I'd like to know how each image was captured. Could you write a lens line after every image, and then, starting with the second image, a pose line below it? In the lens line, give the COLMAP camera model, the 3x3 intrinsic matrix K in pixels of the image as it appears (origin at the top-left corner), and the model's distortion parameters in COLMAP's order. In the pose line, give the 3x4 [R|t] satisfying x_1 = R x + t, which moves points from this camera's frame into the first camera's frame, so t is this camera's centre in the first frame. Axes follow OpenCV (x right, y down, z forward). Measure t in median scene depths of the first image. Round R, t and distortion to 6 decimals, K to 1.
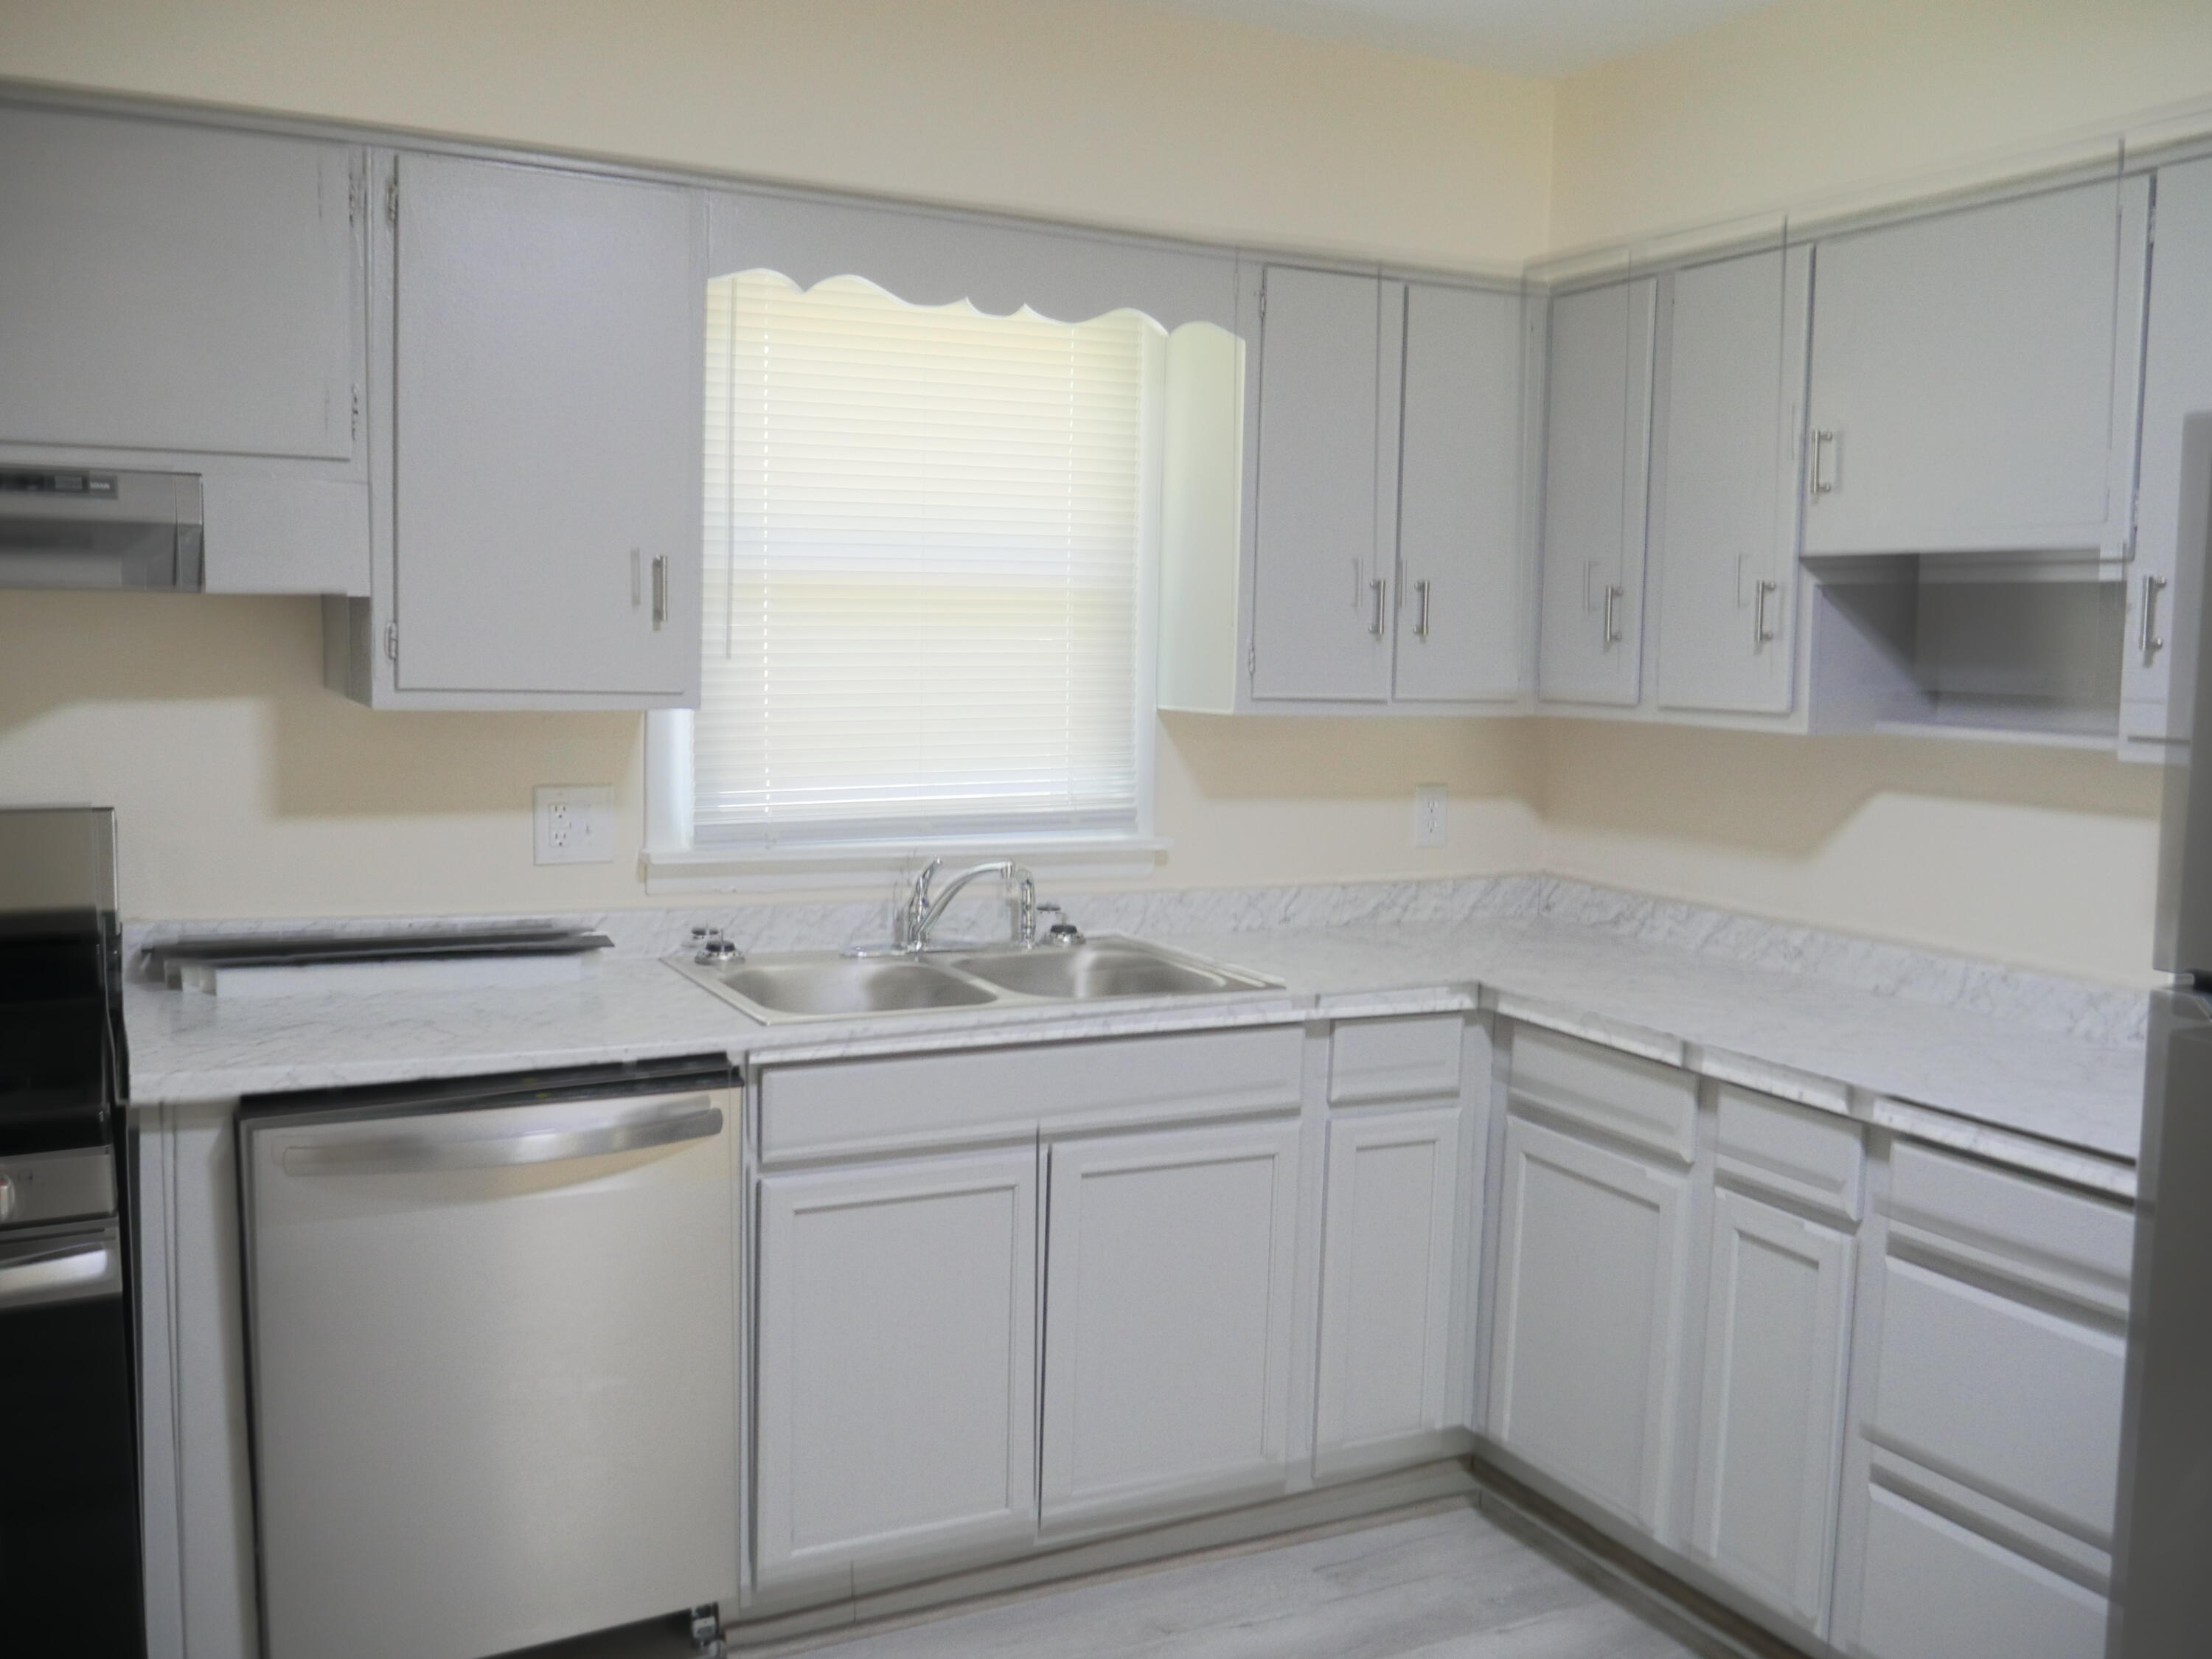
lens RADIAL K [[2031.8, 0, 1127.5], [0, 2031.8, 843.1], [0, 0, 1]] dist [-0.011563, 0.000000]
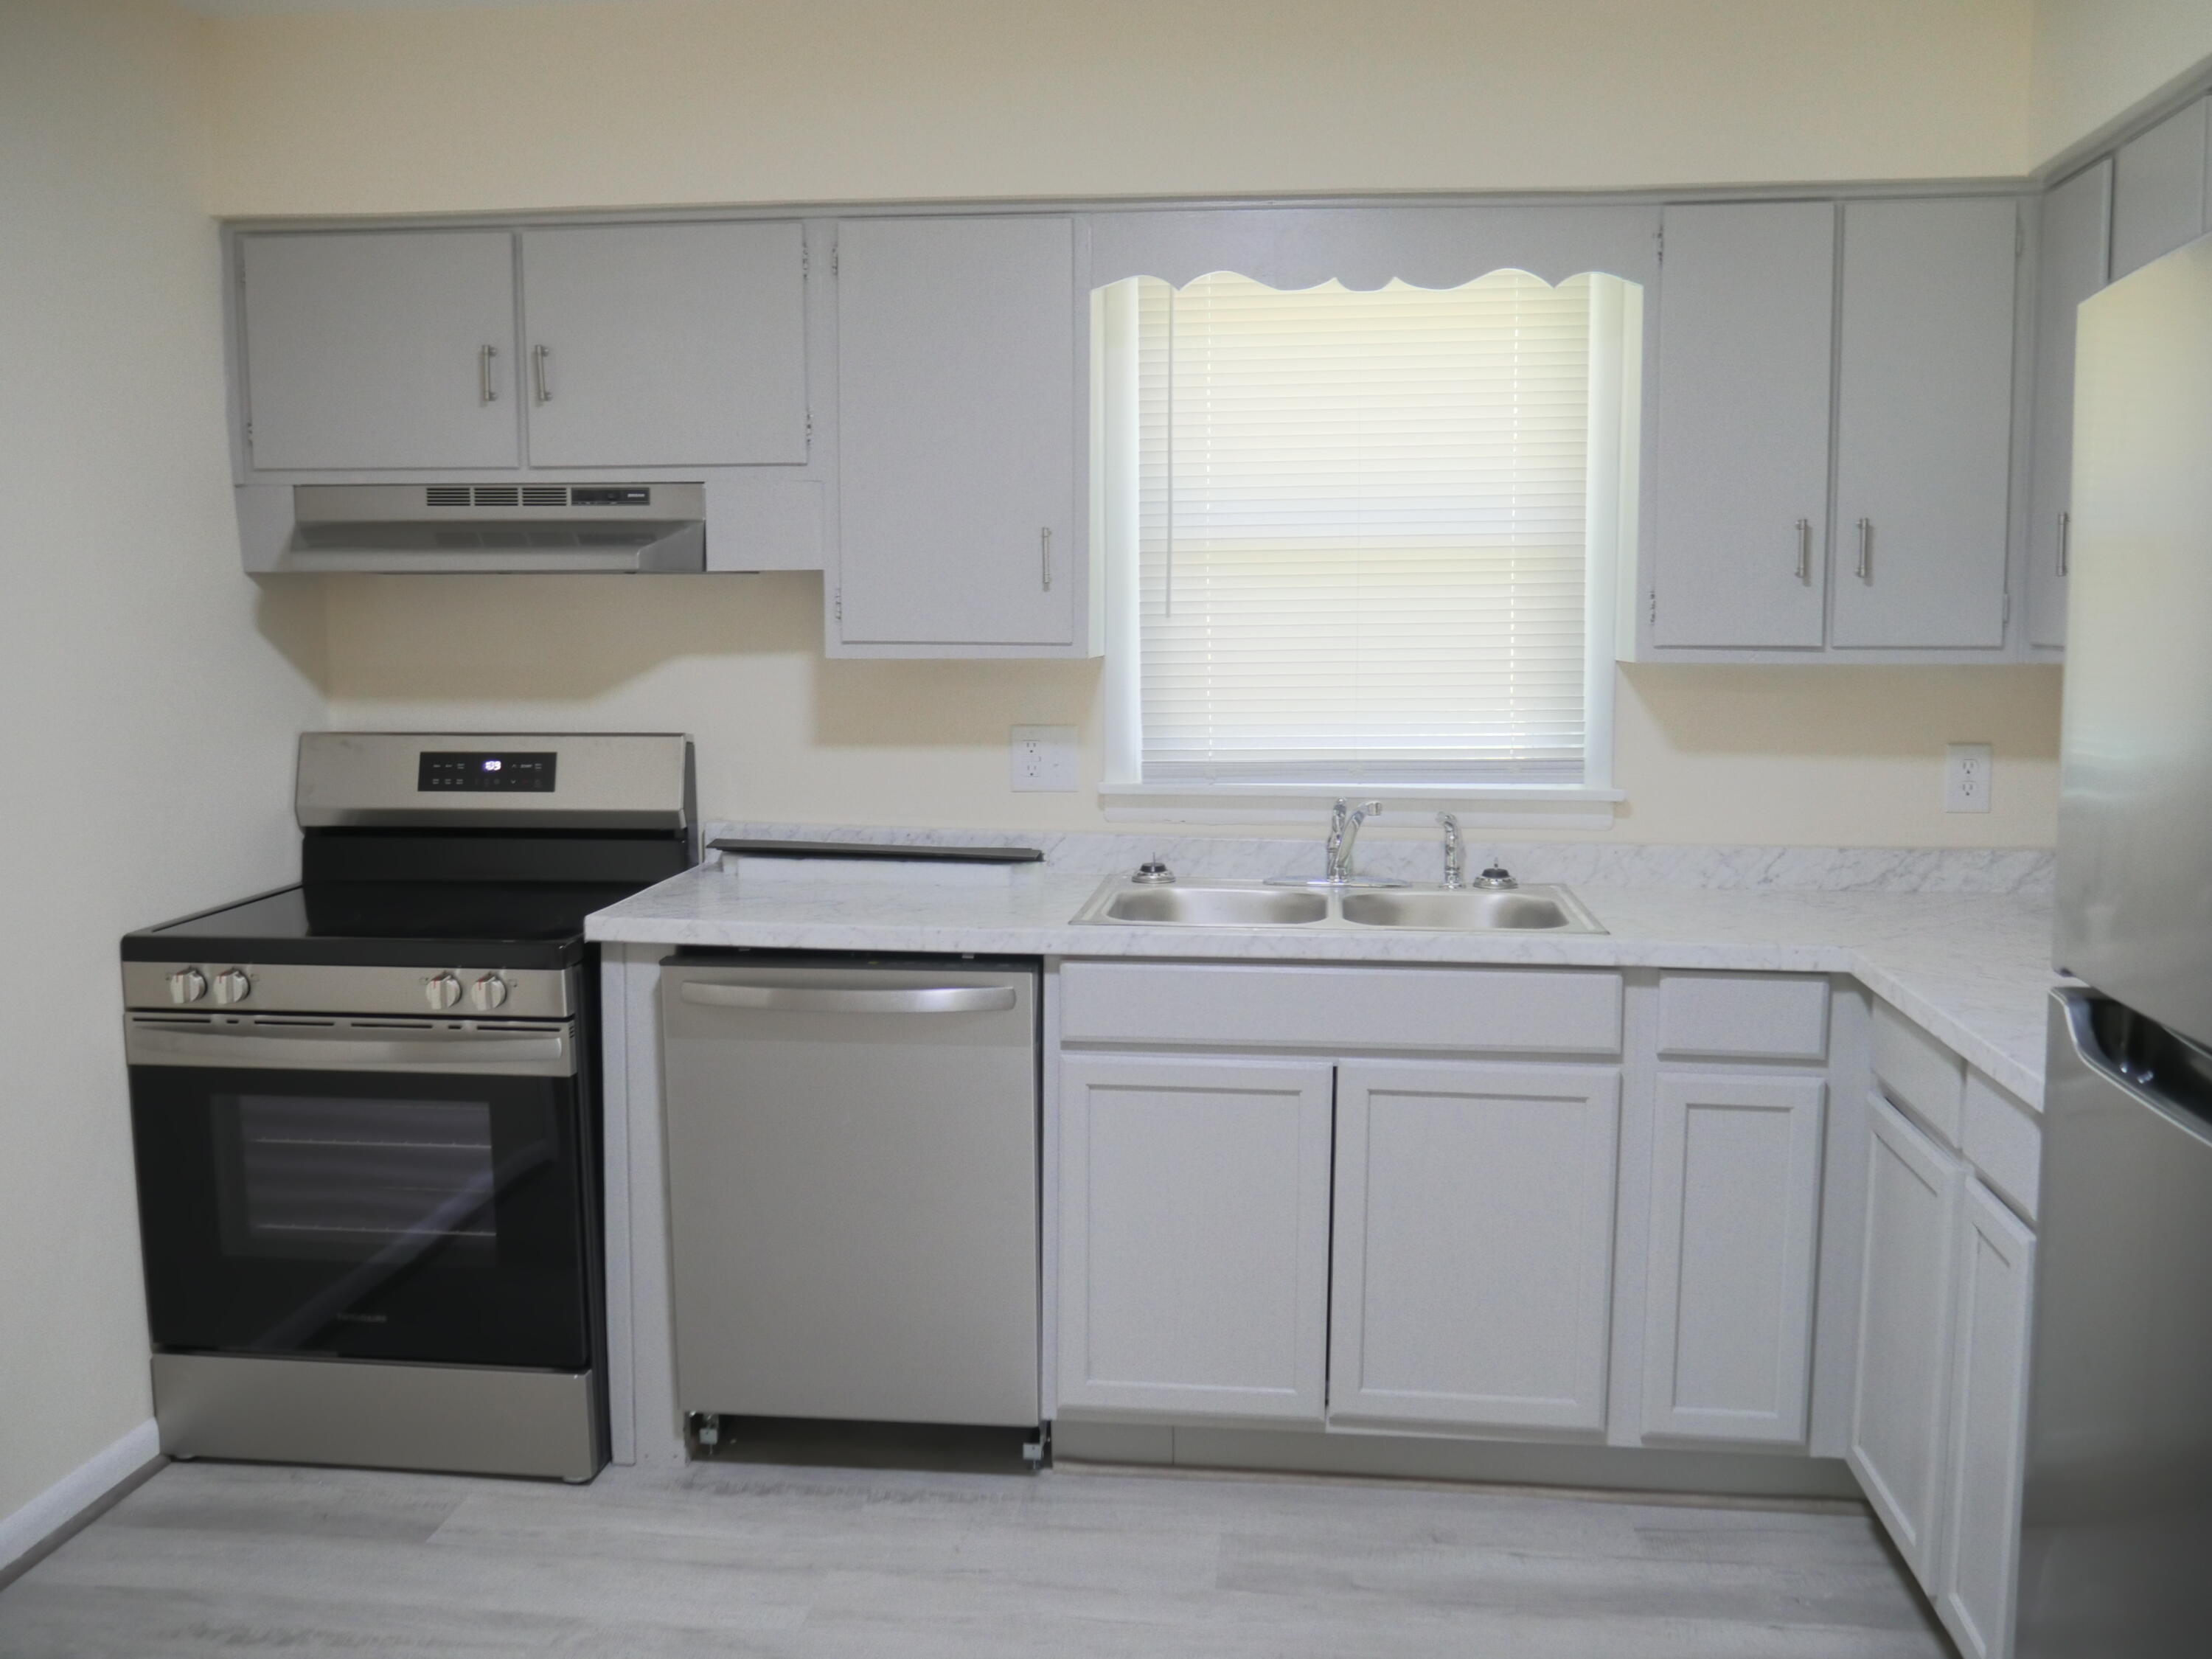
lens RADIAL K [[2031.8, 0, 1102.3], [0, 2031.8, 829.8], [0, 0, 1]] dist [-0.011563, 0.000000]
pose [[0.820678, 0.036229, -0.570241, 0.427789], [-0.038494, 0.999226, 0.008084, 0.021417], [0.570093, 0.015317, 0.821438, 0.040002]]
